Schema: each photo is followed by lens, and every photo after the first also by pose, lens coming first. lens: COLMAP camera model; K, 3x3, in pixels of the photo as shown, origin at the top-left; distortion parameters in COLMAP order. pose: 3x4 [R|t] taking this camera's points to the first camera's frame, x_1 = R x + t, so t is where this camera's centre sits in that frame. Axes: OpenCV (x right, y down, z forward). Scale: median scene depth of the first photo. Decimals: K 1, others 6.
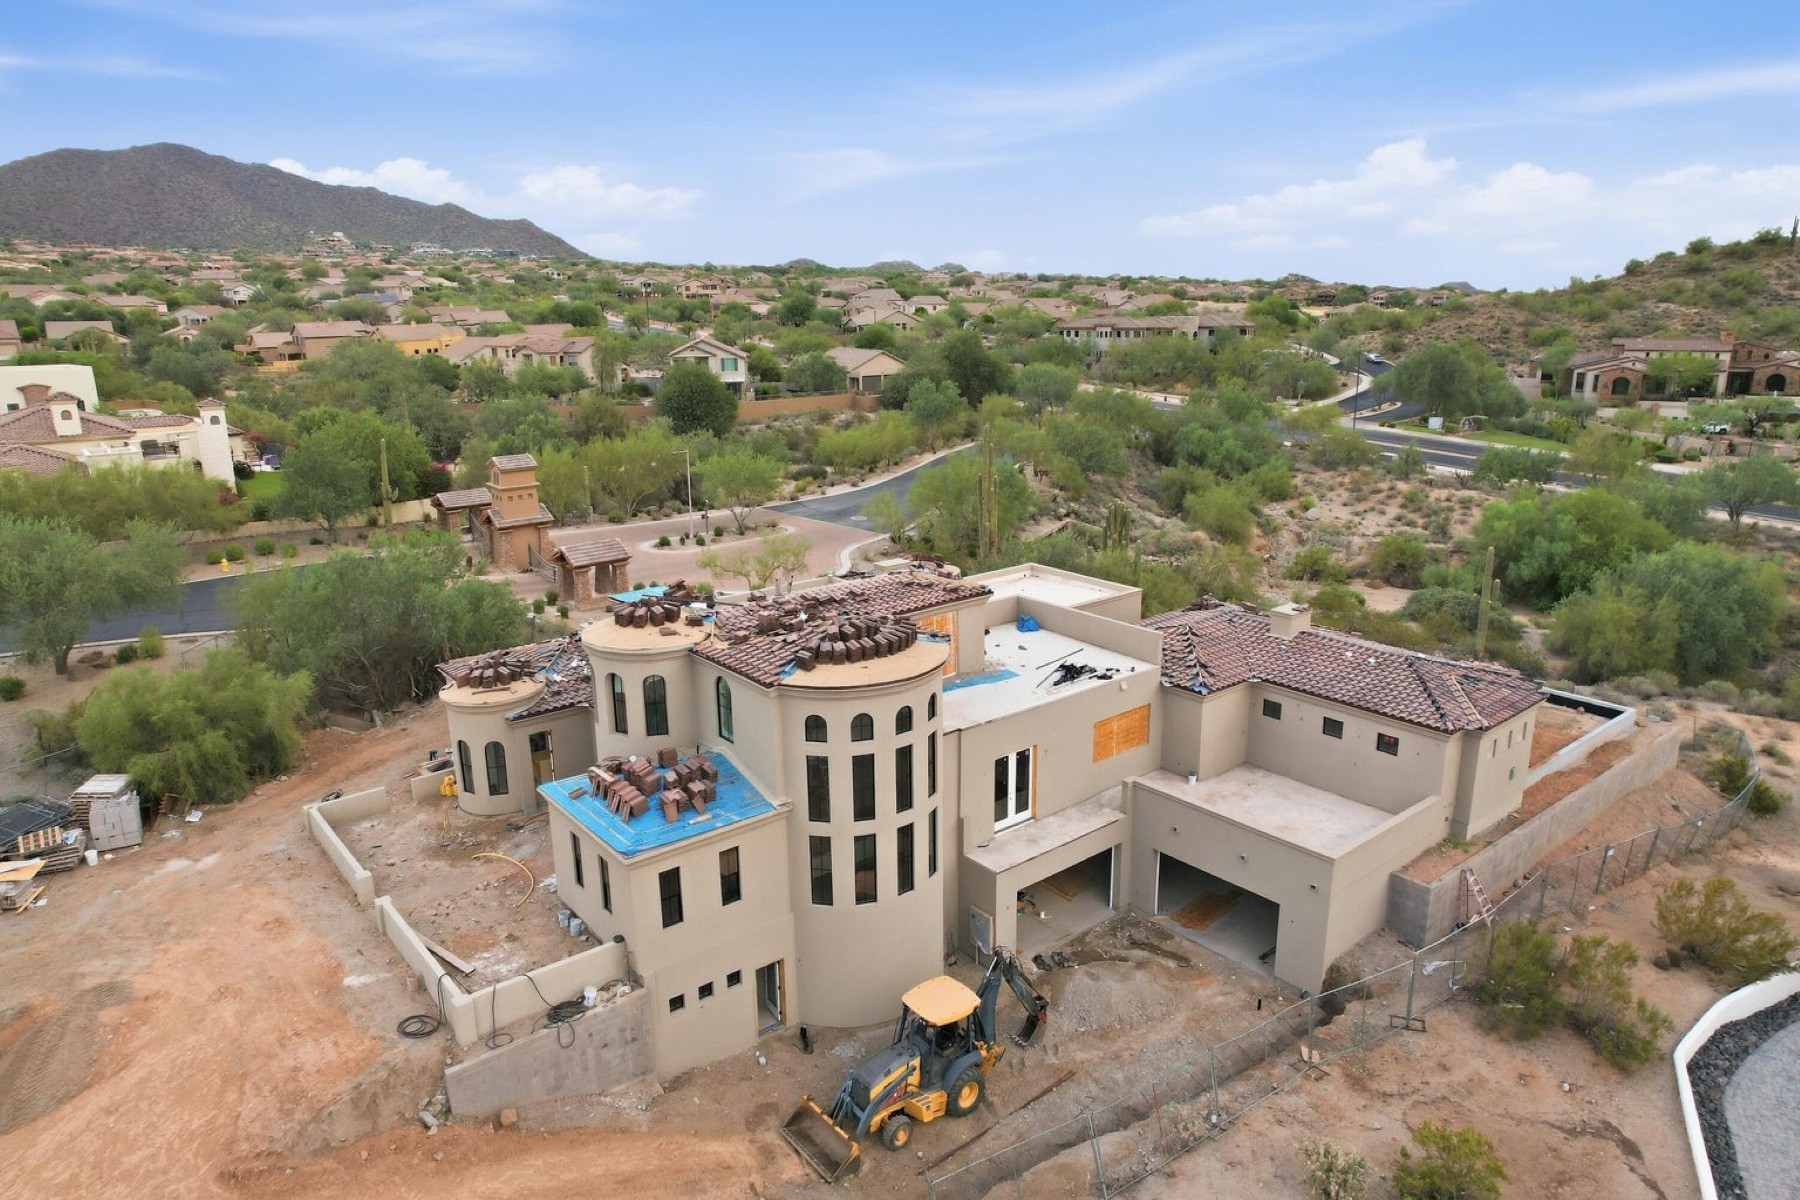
lens RADIAL K [[1151.7, 0, 916.5], [0, 1151.7, 603.9], [0, 0, 1]] dist [-0.088770, 0.084046]
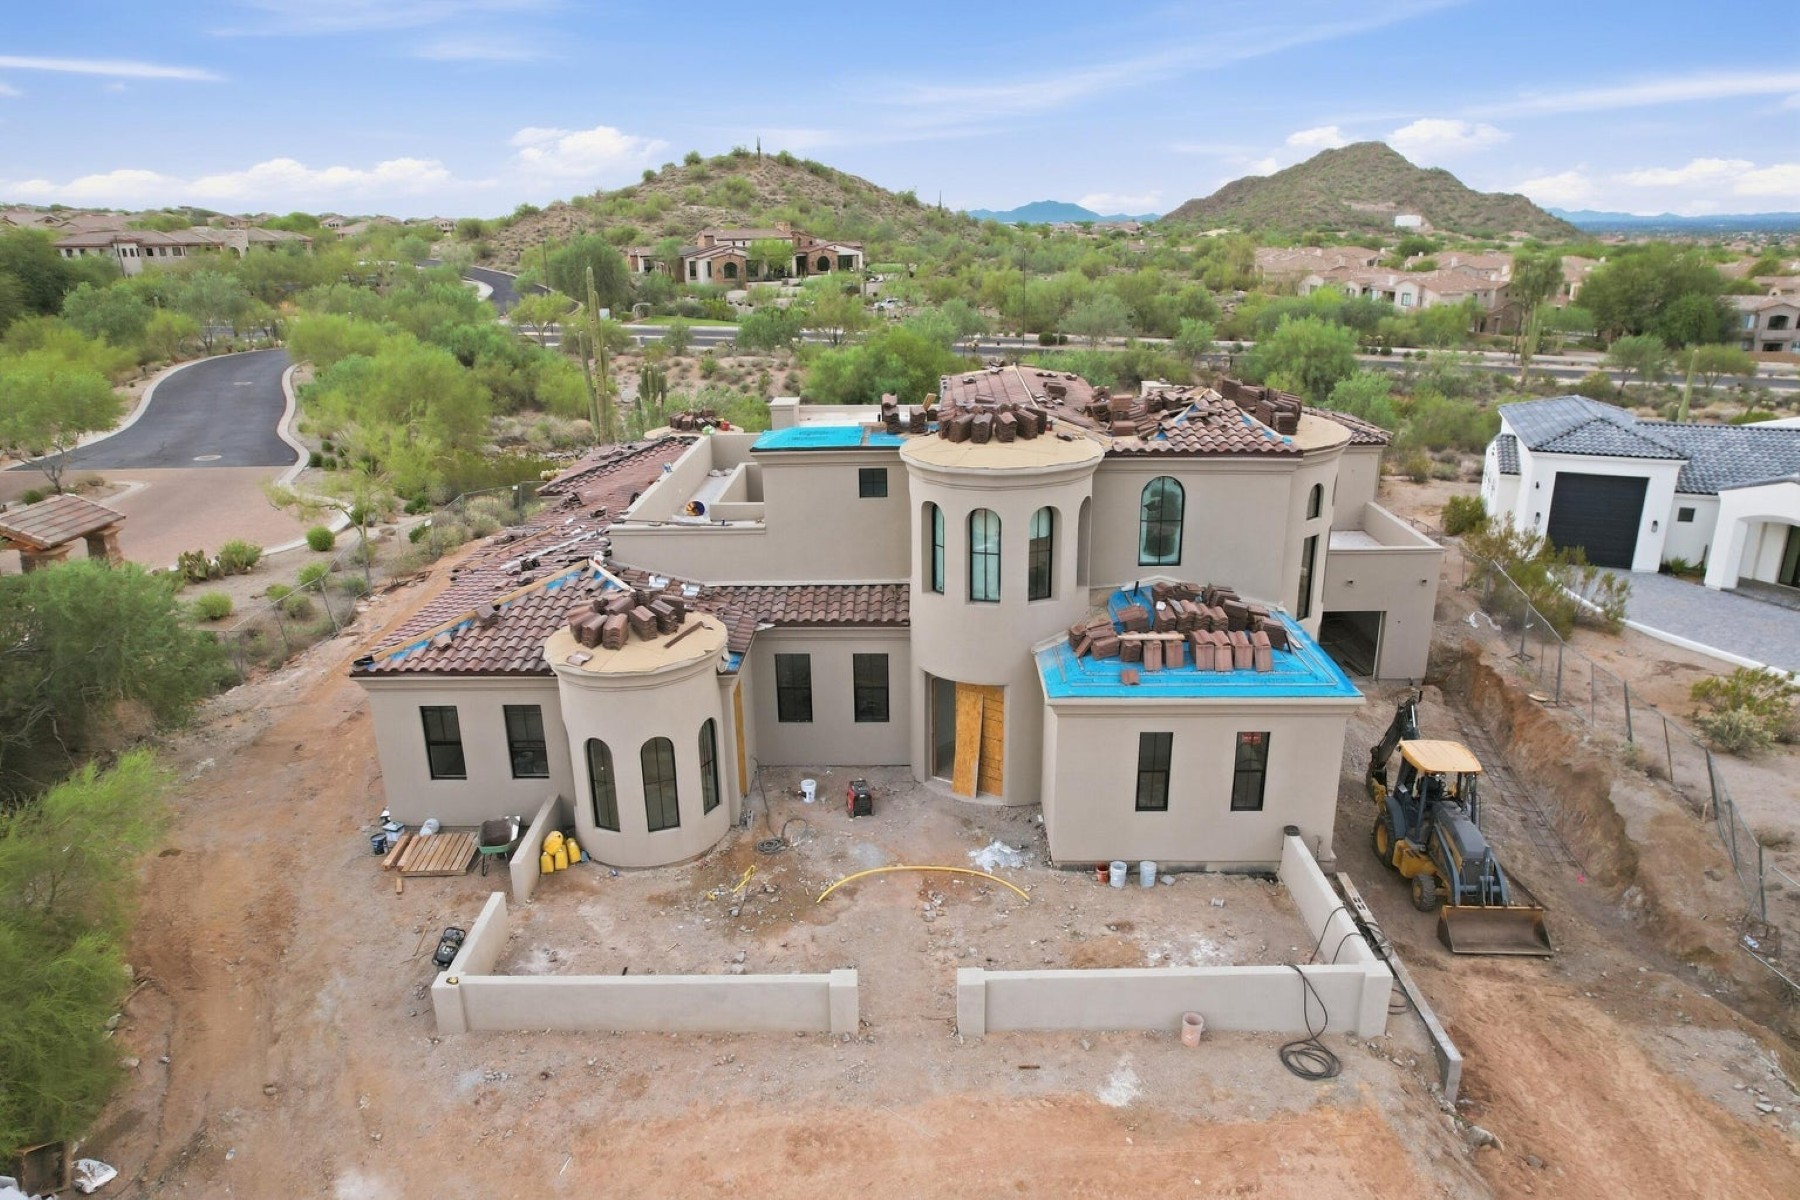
lens RADIAL K [[1151.7, 0, 916.5], [0, 1151.7, 603.9], [0, 0, 1]] dist [-0.088770, 0.084046]
pose [[0.650002, -0.244338, 0.719580, -0.527118], [0.204305, 0.968226, 0.144218, 0.002855], [-0.731954, 0.053272, 0.679268, 0.401137]]
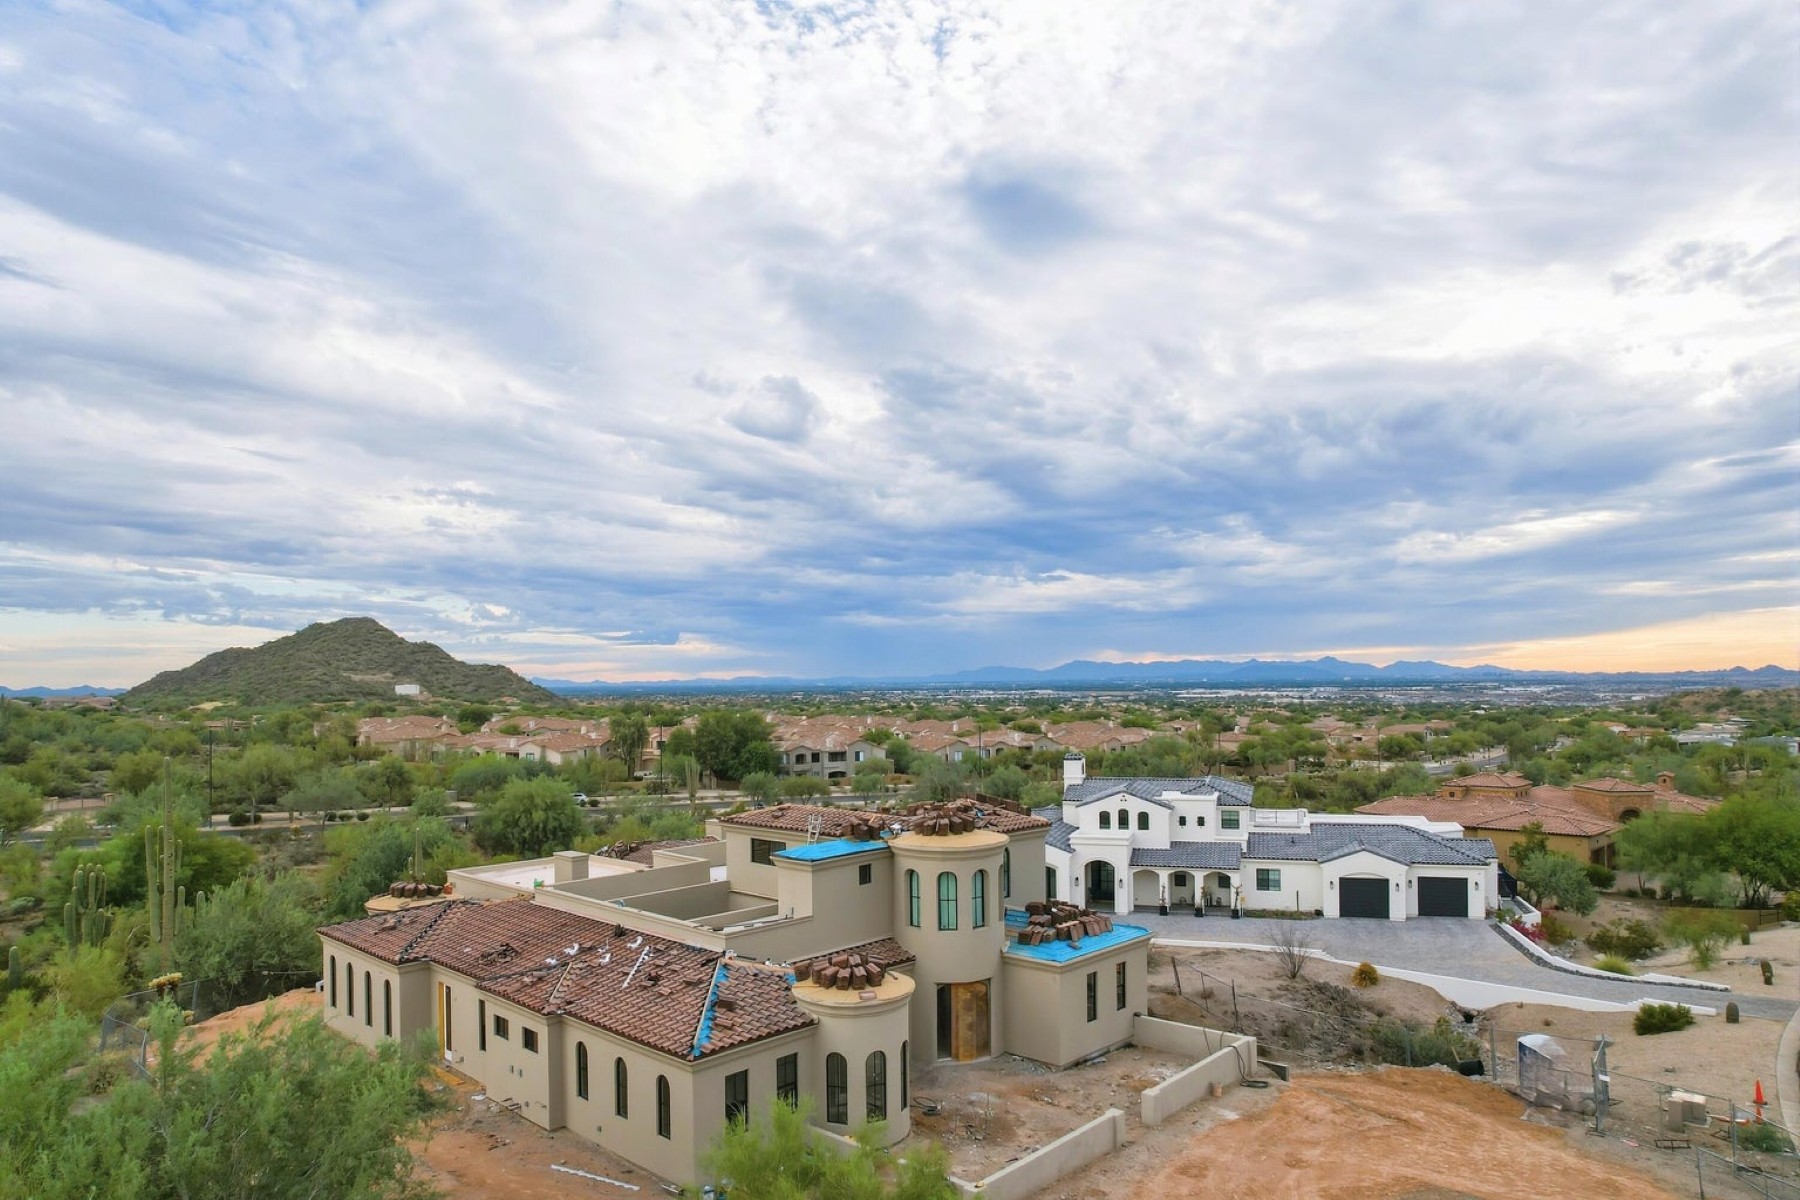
lens RADIAL K [[1125.9, 0, 951.1], [0, 1125.9, 677.6], [0, 0, 1]] dist [-0.080525, 0.000174]
pose [[-0.143117, 0.008057, 0.989673, -0.897643], [0.272874, 0.961530, 0.031632, -0.108932], [-0.951345, 0.274583, -0.139809, 0.758148]]
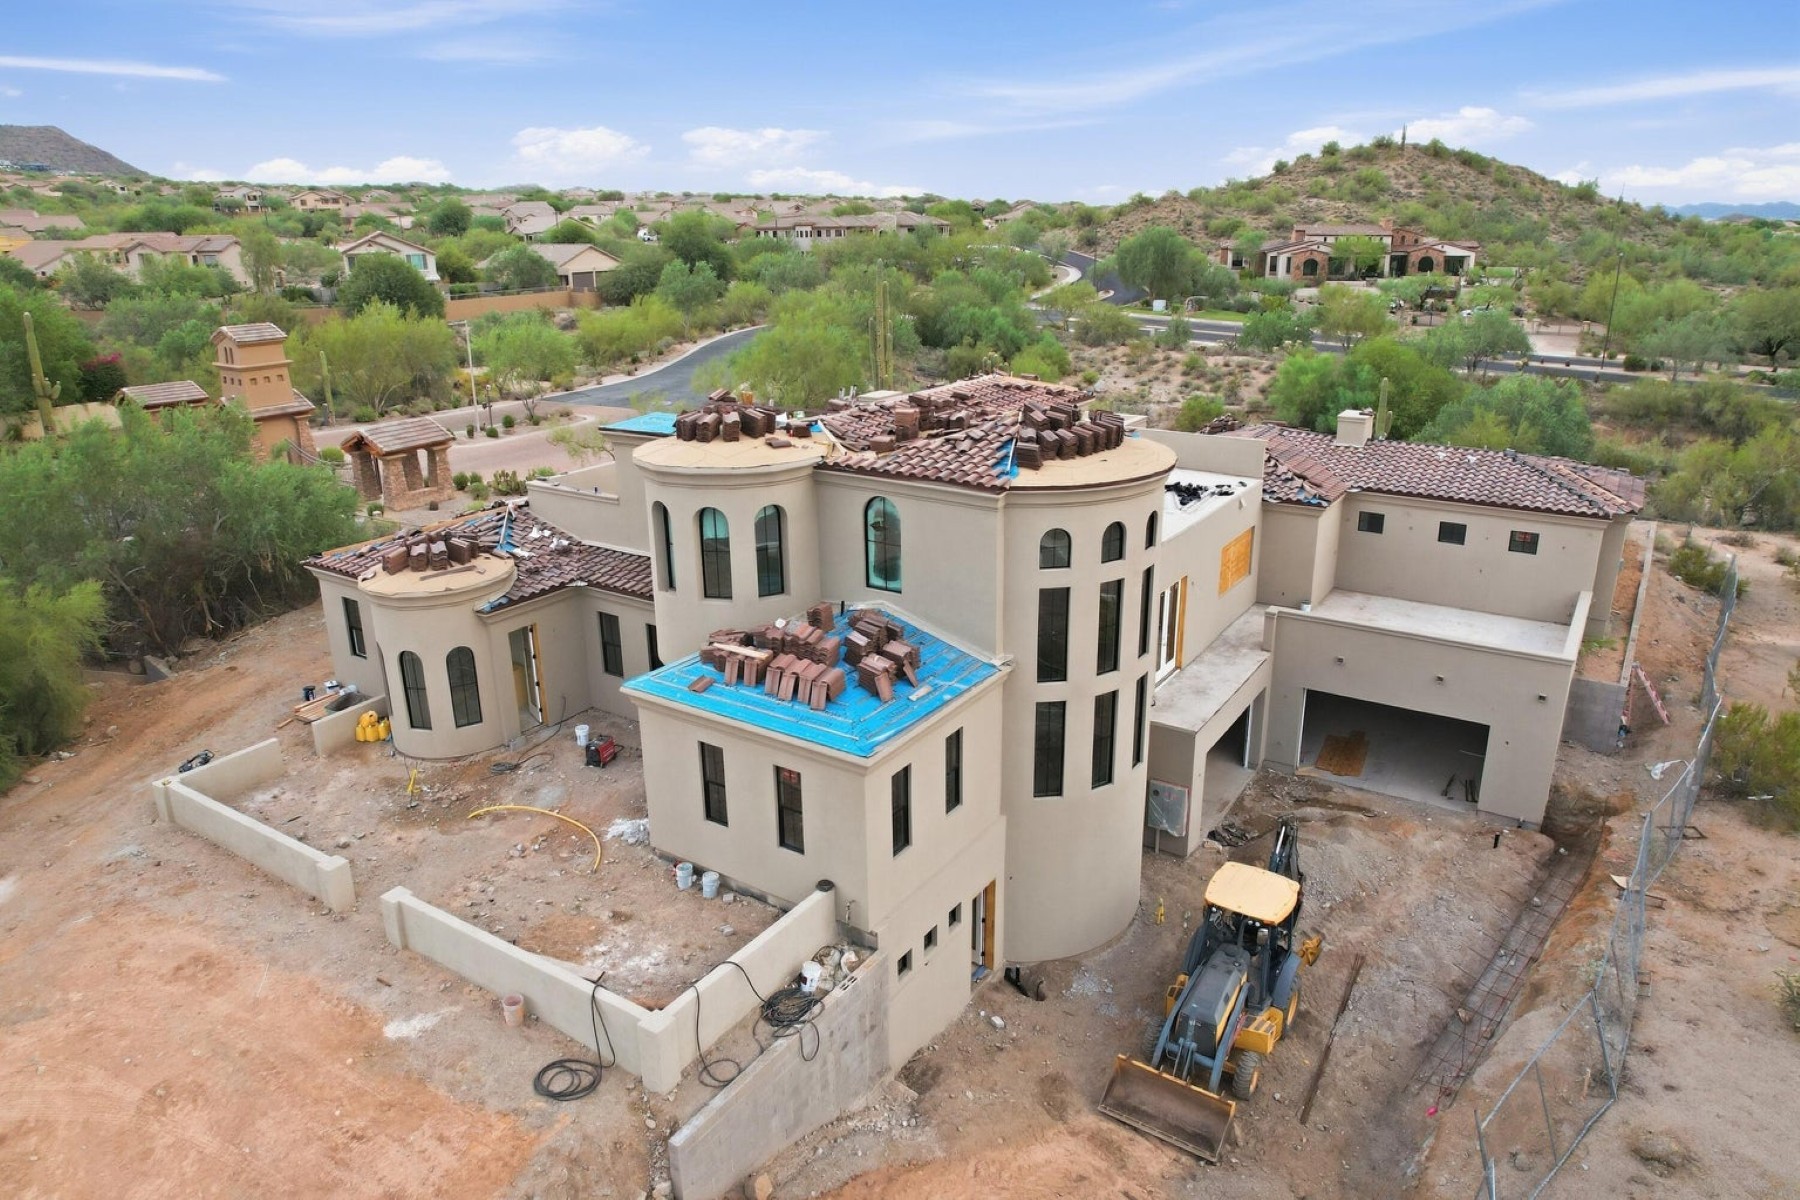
lens RADIAL K [[1151.7, 0, 916.5], [0, 1151.7, 603.9], [0, 0, 1]] dist [-0.088770, 0.084046]
pose [[0.955238, -0.097507, 0.279308, -0.224371], [0.079821, 0.994056, 0.074037, 0.050267], [-0.284867, -0.048429, 0.957343, 0.208208]]
